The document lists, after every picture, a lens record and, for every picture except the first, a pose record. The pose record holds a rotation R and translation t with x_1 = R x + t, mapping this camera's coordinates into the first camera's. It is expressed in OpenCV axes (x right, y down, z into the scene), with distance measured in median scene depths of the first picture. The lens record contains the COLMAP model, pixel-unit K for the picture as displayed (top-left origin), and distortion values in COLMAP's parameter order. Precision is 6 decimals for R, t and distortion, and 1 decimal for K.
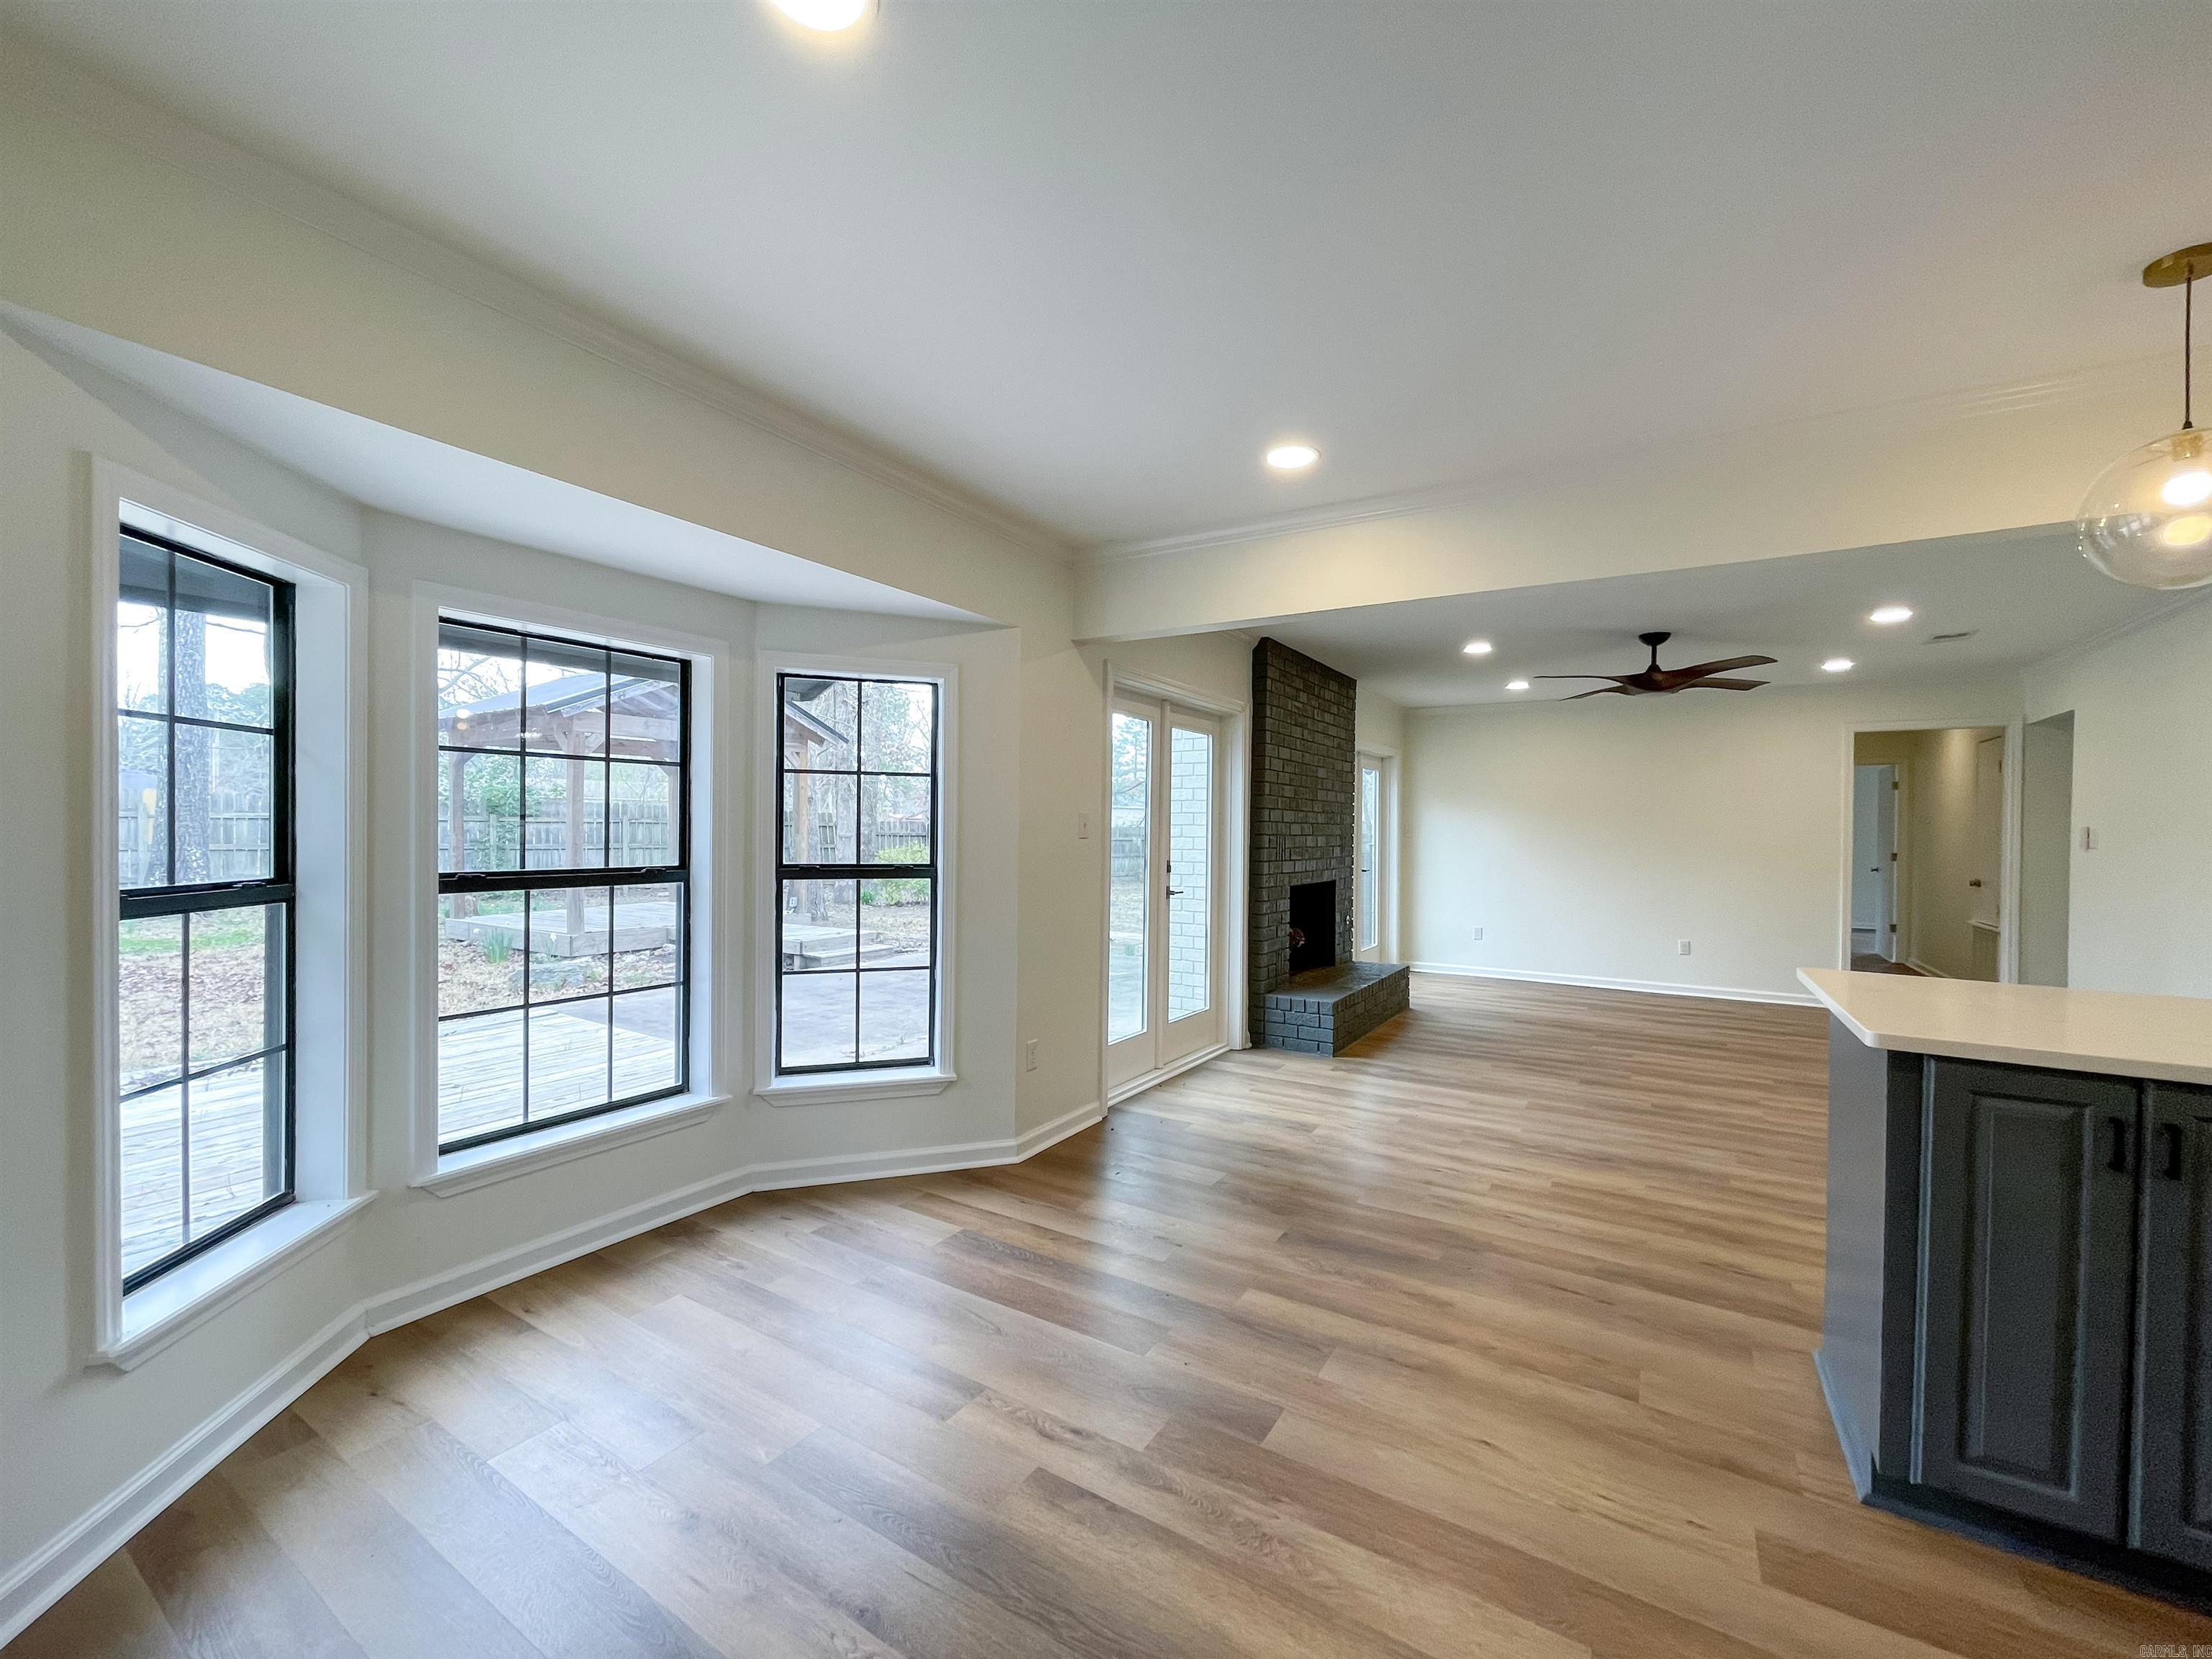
lens RADIAL K [[897.5, 0, 1095.9], [0, 897.5, 842.0], [0, 0, 1]] dist [0.000720, 0.000330]
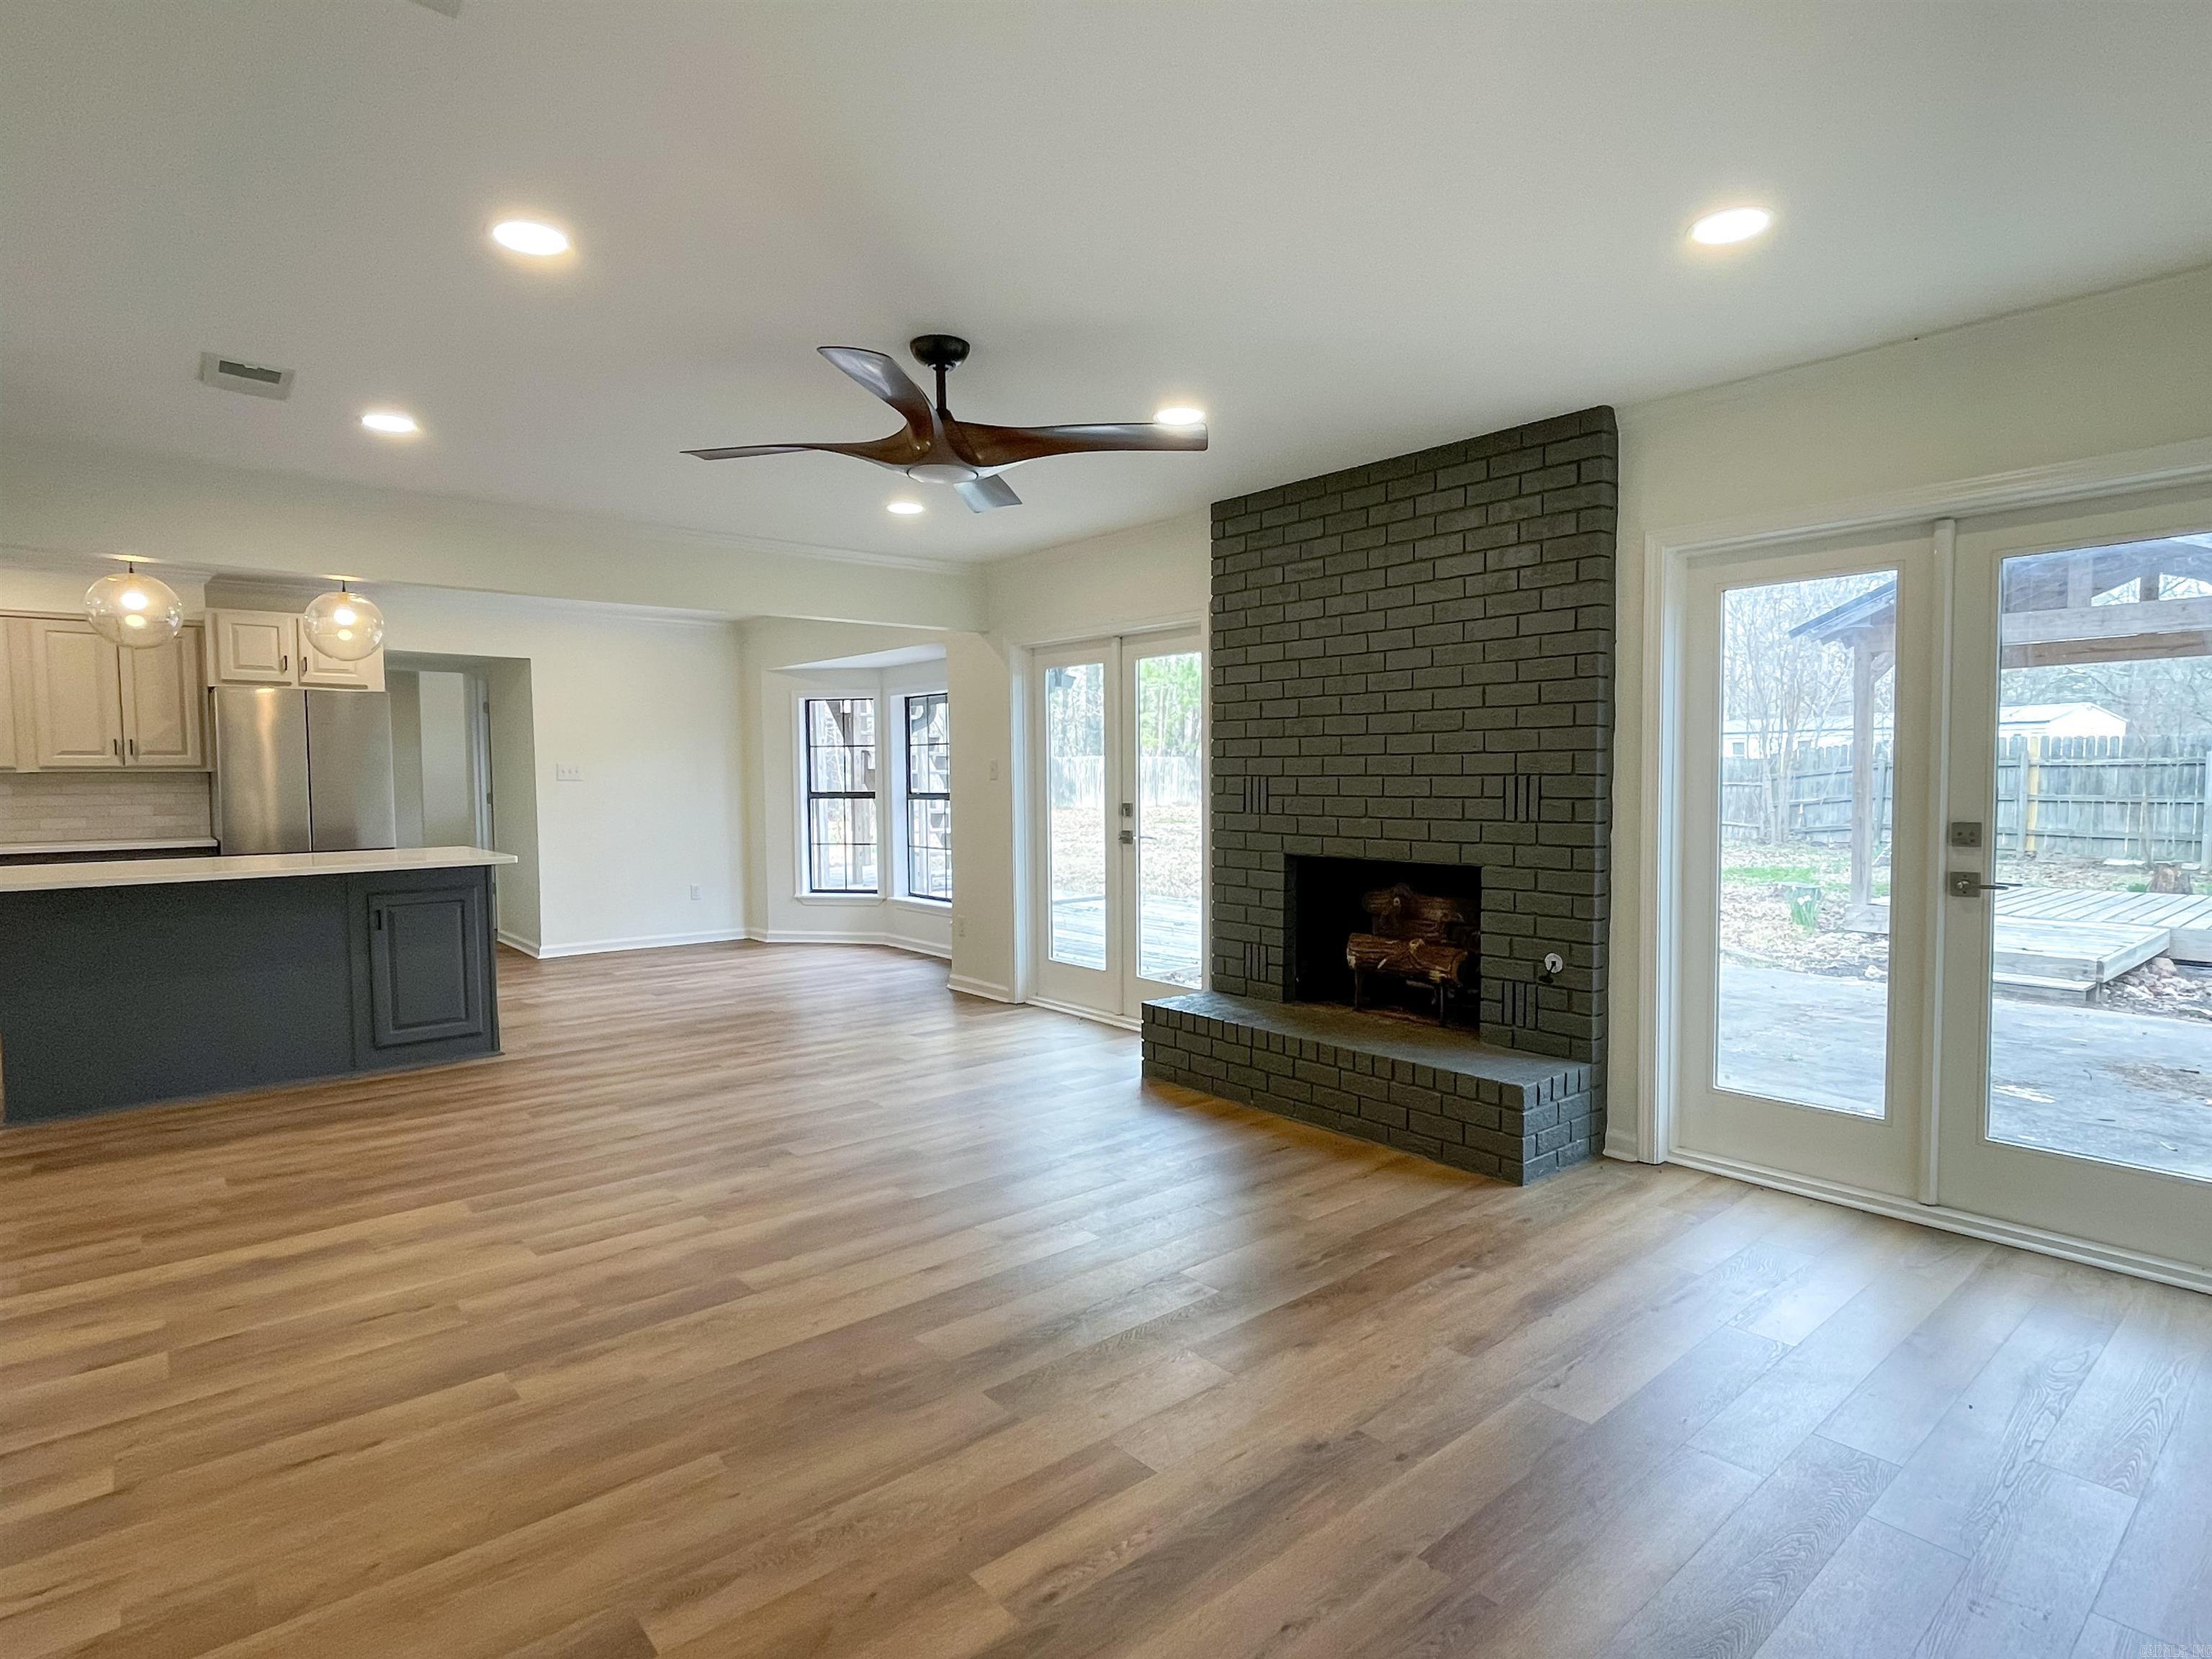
lens RADIAL K [[1174.2, 0, 1122.2], [0, 1174.2, 828.0], [0, 0, 1]] dist [-0.002457, 0.000103]
pose [[-0.276891, 0.032939, -0.960337, 1.165221], [-0.008019, 0.999298, 0.036587, 0.000758], [0.960868, 0.017832, -0.276433, 1.223909]]
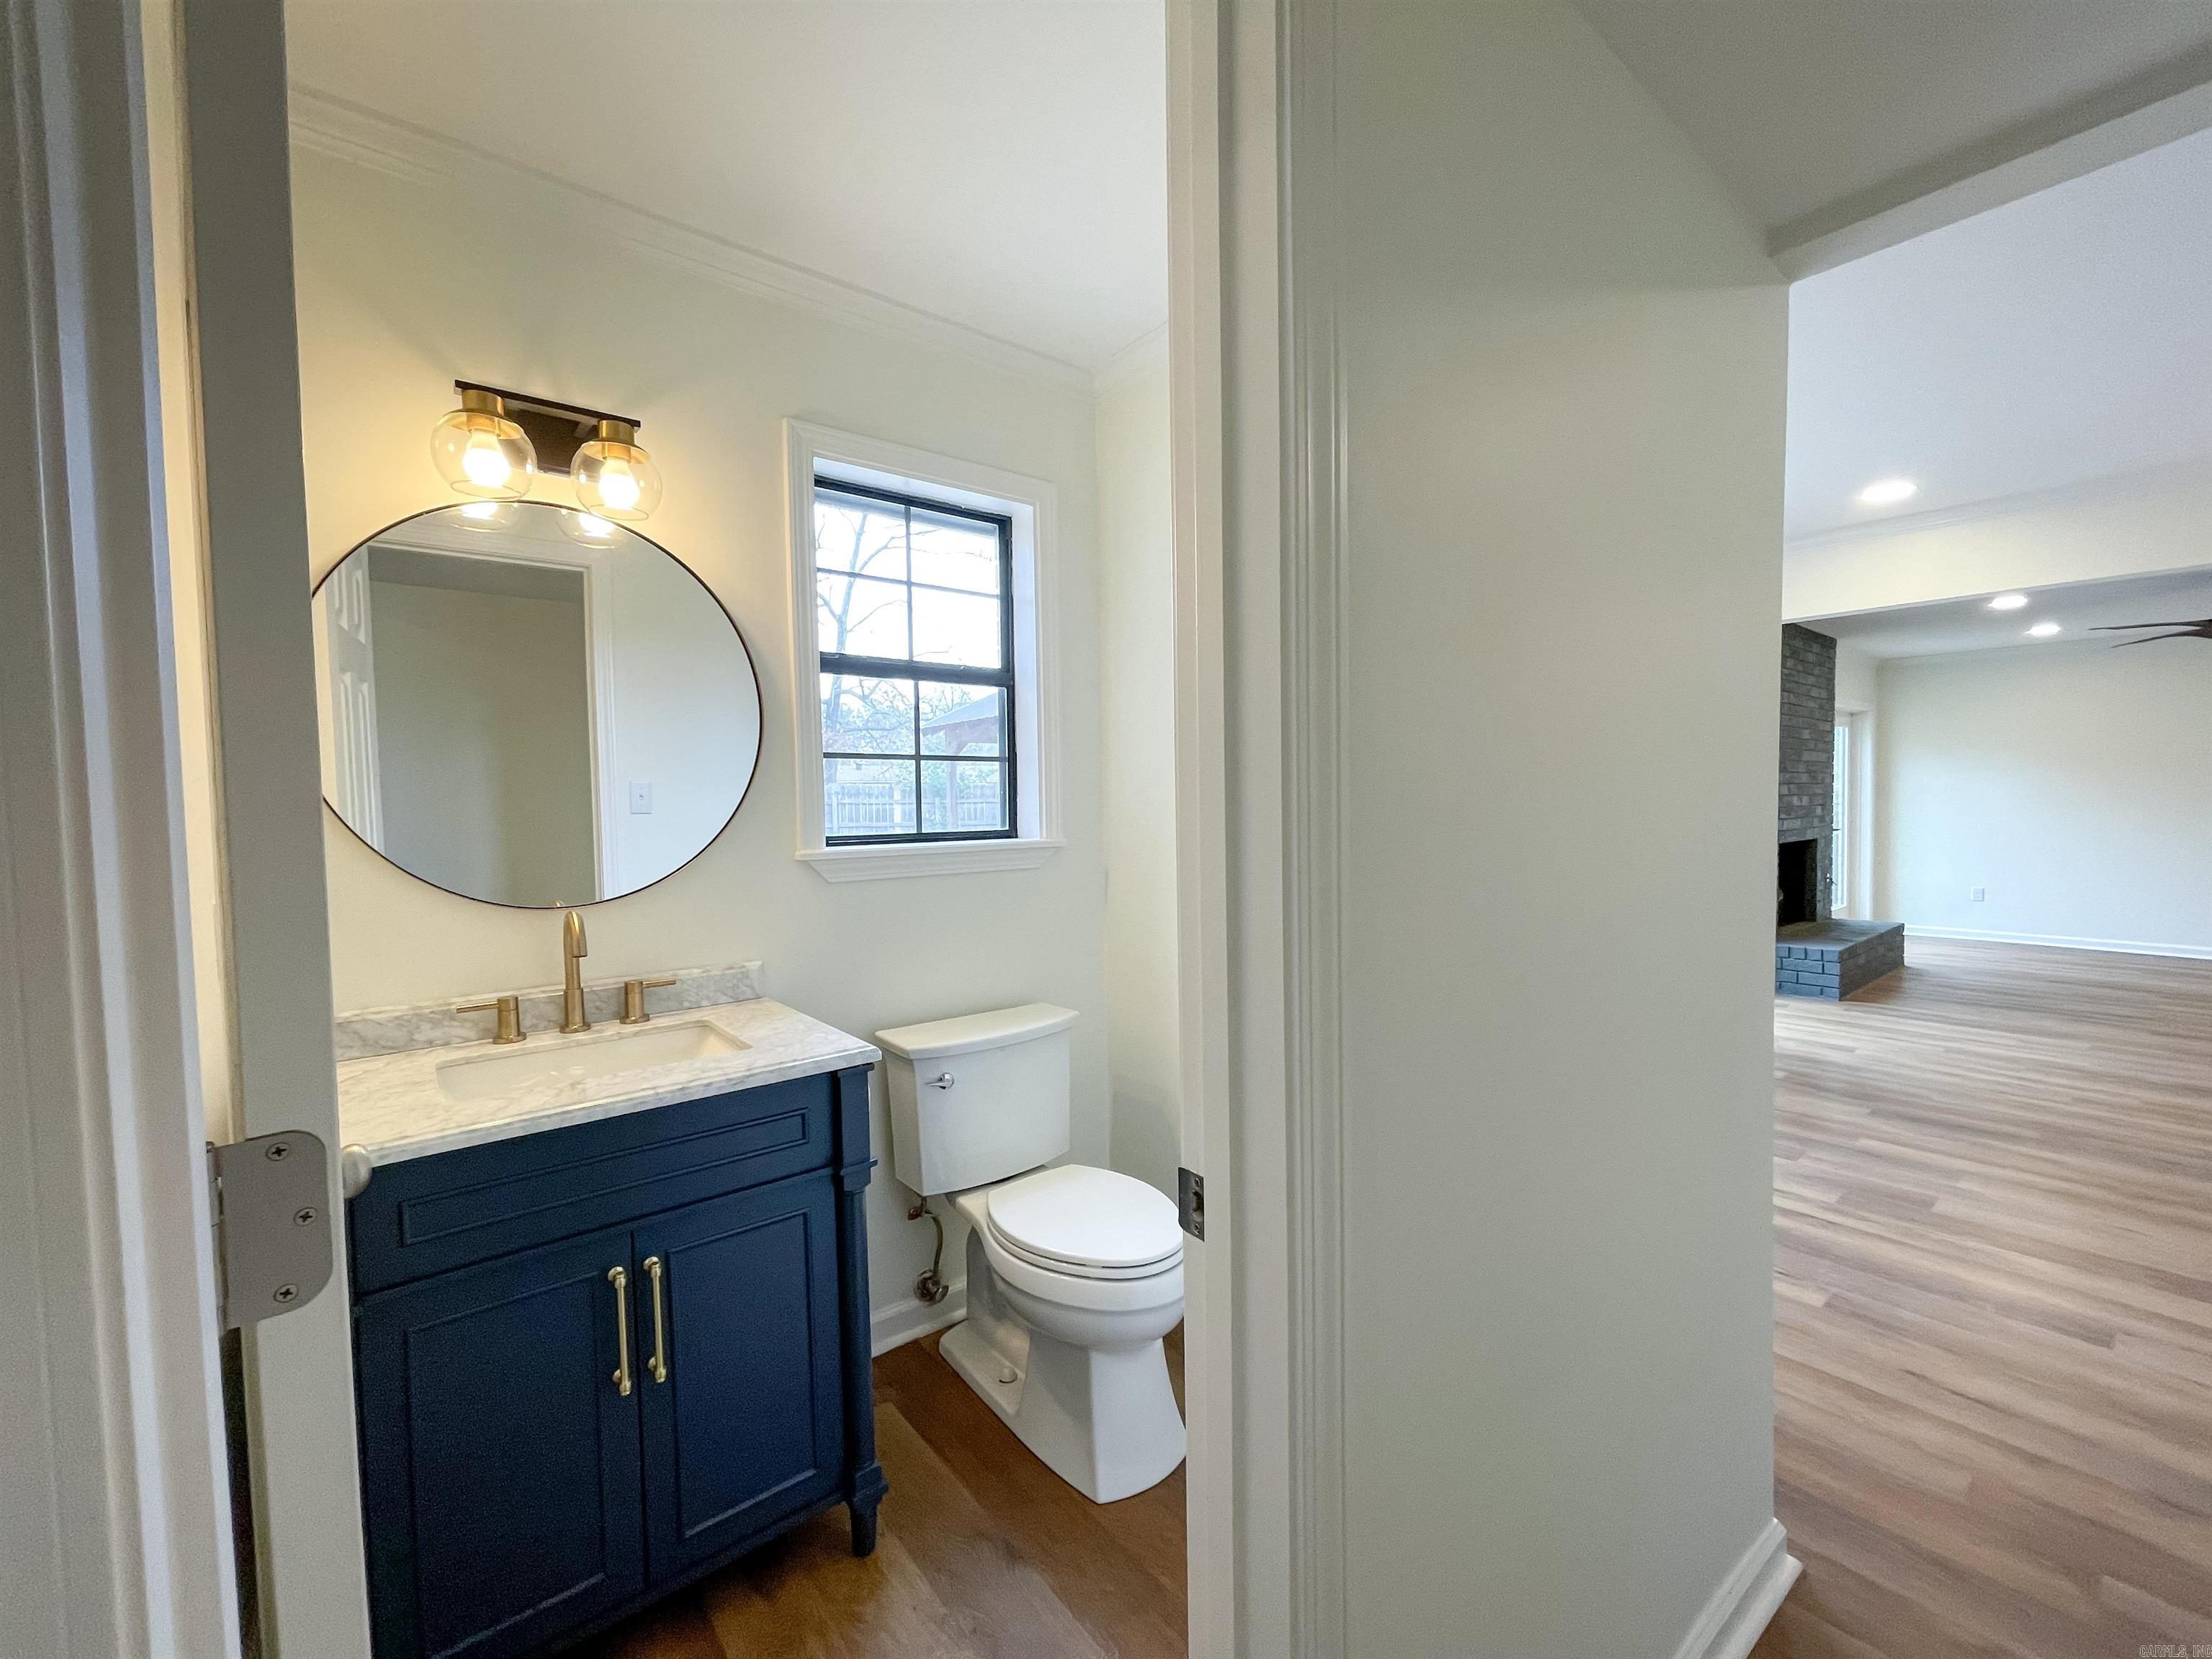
lens RADIAL K [[897.5, 0, 1095.9], [0, 897.5, 842.0], [0, 0, 1]] dist [0.000720, 0.000330]
pose [[0.946401, -0.014919, -0.322648, -0.224773], [0.024439, 0.999377, 0.025474, 0.000703], [0.322067, -0.031993, 0.946176, -0.290654]]
